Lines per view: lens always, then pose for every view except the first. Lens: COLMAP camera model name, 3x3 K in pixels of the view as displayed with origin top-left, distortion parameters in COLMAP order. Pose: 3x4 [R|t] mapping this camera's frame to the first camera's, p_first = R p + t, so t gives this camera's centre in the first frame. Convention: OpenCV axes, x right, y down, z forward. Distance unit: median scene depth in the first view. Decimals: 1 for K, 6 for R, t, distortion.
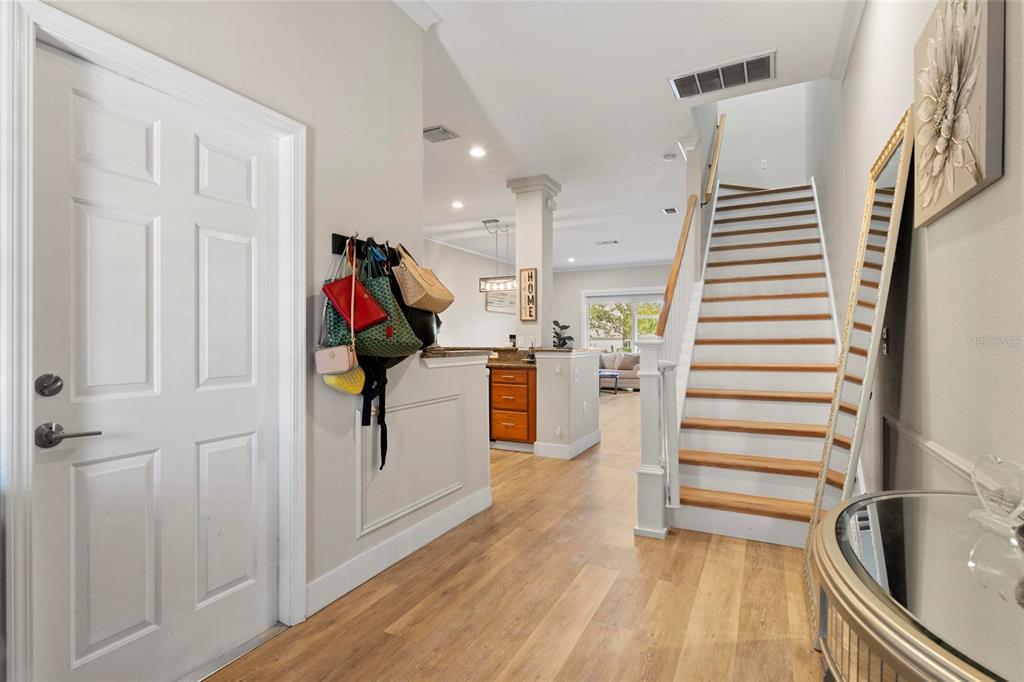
lens RADIAL K [[499.3, 0, 512.0], [0, 499.3, 341.0], [0, 0, 1]] dist [-0.004644, -0.000737]
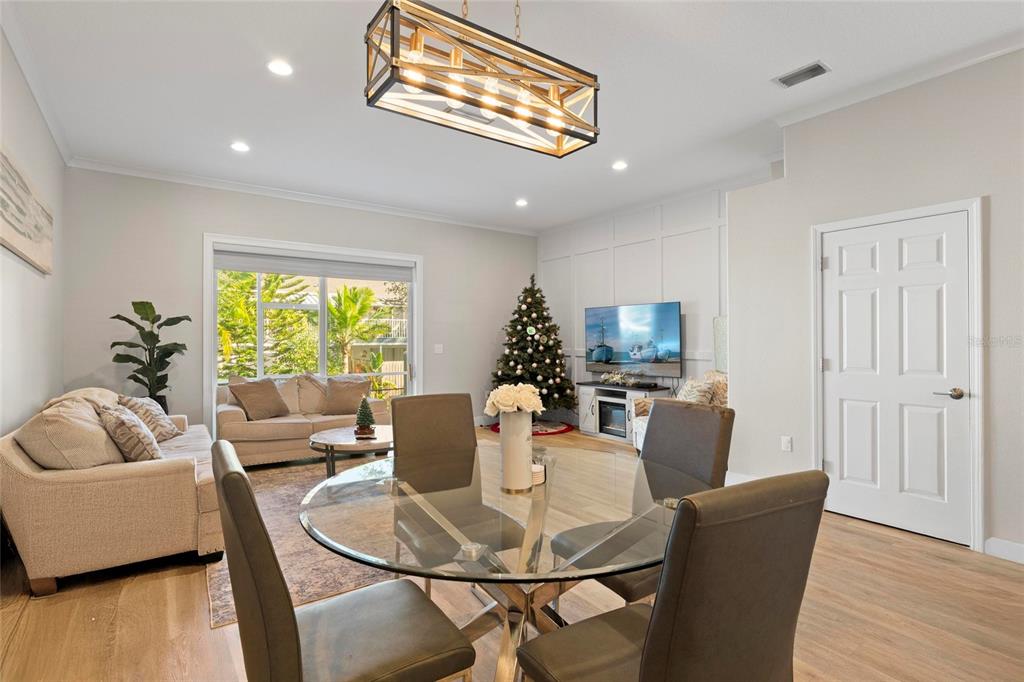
lens RADIAL K [[499.3, 0, 512.0], [0, 499.3, 341.0], [0, 0, 1]] dist [-0.004644, -0.000737]
pose [[0.453763, -0.003304, 0.891116, -0.147673], [0.005085, 0.999986, 0.001119, -0.012571], [-0.891108, 0.004024, 0.453774, 0.720492]]
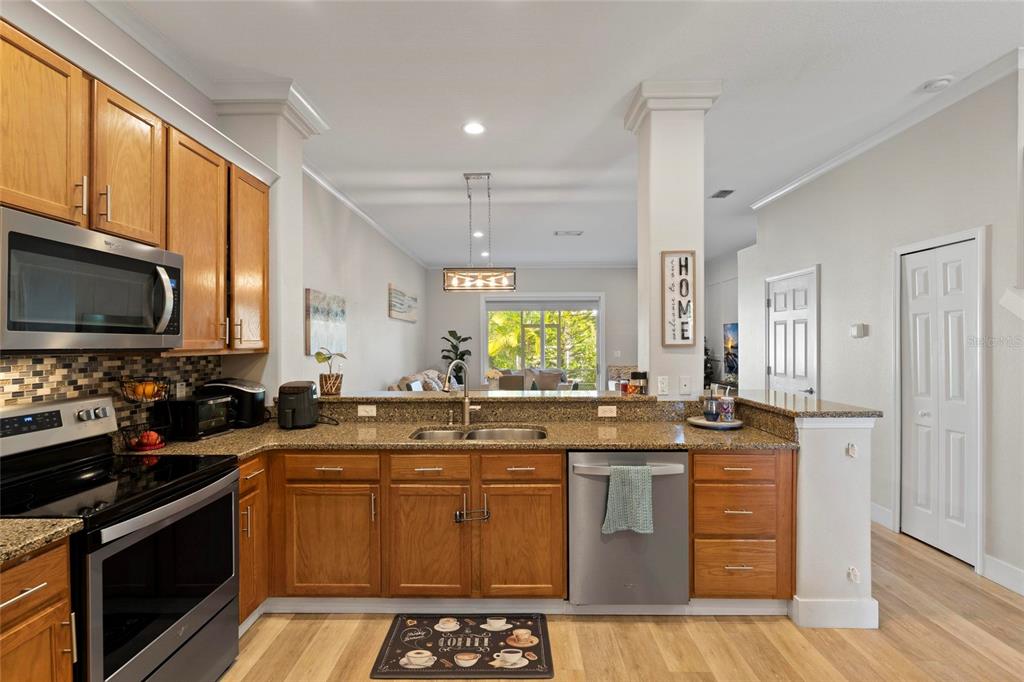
lens RADIAL K [[482.2, 0, 514.3], [0, 482.2, 344.0], [0, 0, 1]] dist [0.001115, 0.000523]
pose [[0.895871, -0.006045, 0.444272, -0.202268], [0.005431, 0.999982, 0.002655, -0.025594], [-0.444280, 0.000034, 0.895888, 0.338263]]
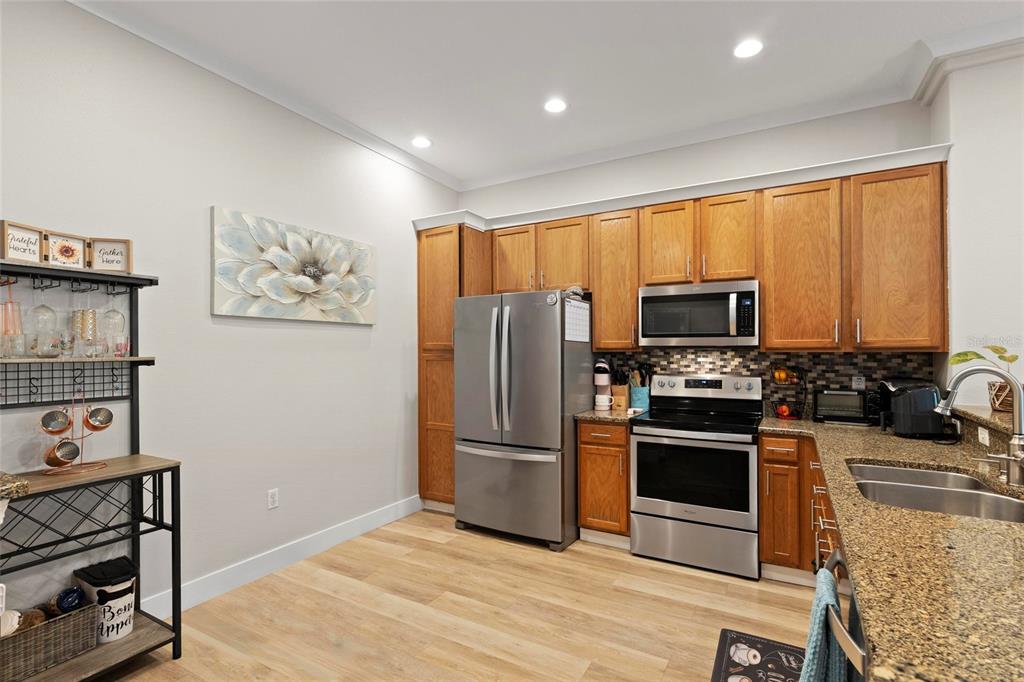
lens RADIAL K [[487.1, 0, 511.4], [0, 487.1, 355.7], [0, 0, 1]] dist [0.001024, -0.000308]
pose [[-0.058494, 0.006974, -0.998263, 0.069065], [-0.001678, 0.999974, 0.007084, -0.019840], [0.998286, 0.002090, -0.058481, 0.455096]]
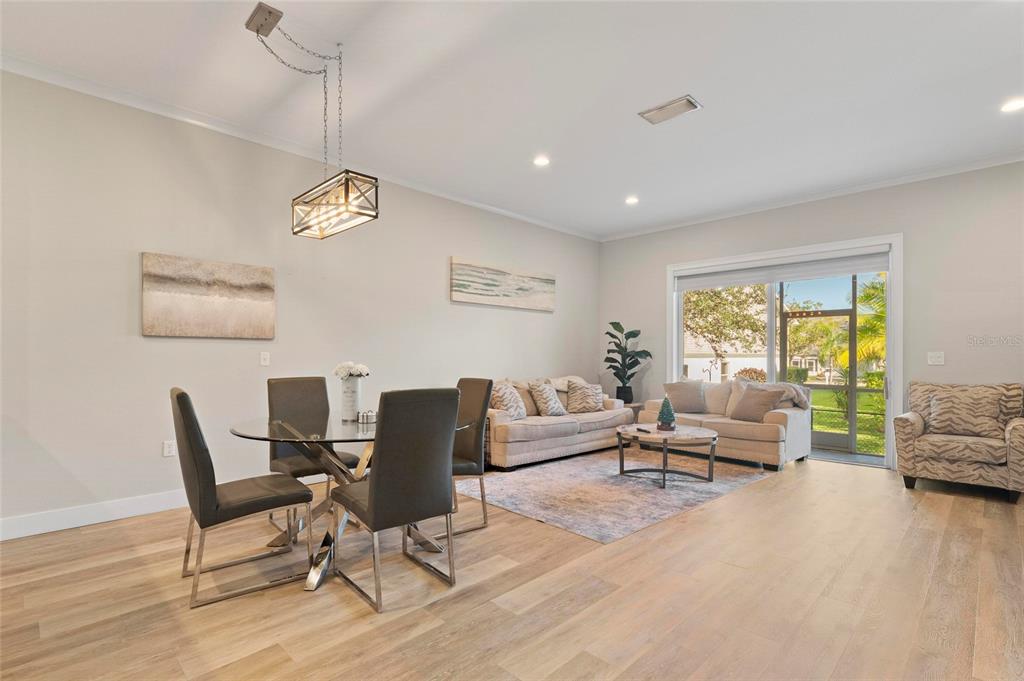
lens RADIAL K [[487.1, 0, 511.4], [0, 487.1, 355.2], [0, 0, 1]] dist [0.001024, -0.000308]
pose [[0.952939, 0.001799, -0.303156, 0.173023], [-0.003405, 0.999983, -0.004770, -0.000915], [0.303143, 0.005577, 0.952929, 0.550516]]
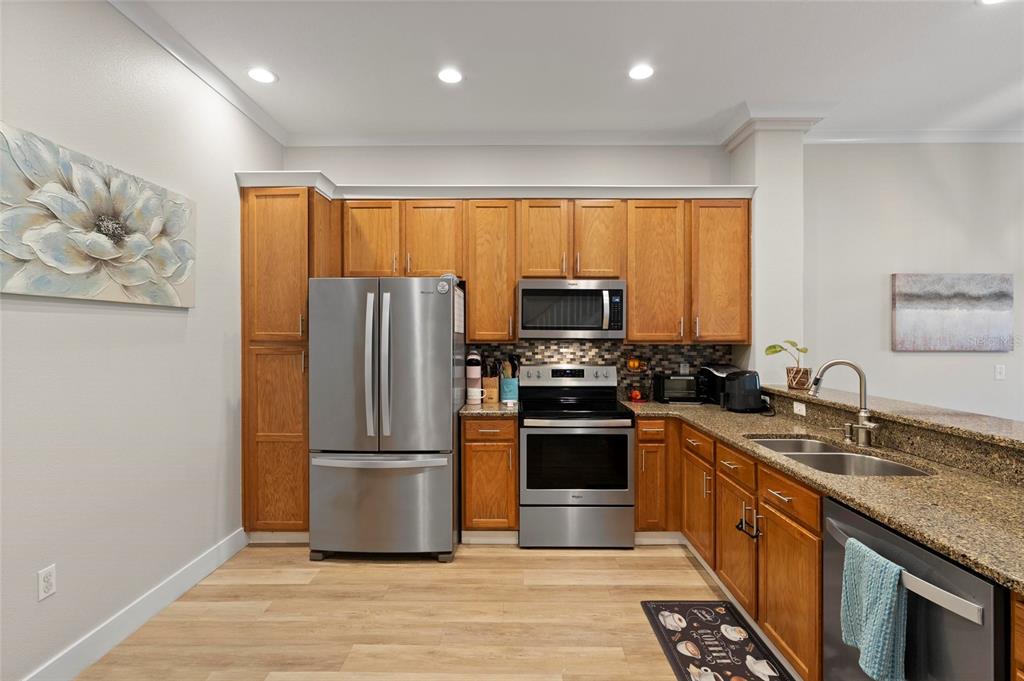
lens RADIAL K [[488.1, 0, 512.0], [0, 488.1, 340.5], [0, 0, 1]] dist [0.000373, -0.000240]
pose [[0.441521, 0.010227, -0.897193, 0.028362], [-0.003634, 0.999947, 0.009610, -0.025746], [0.897244, -0.000983, 0.441534, 0.370837]]
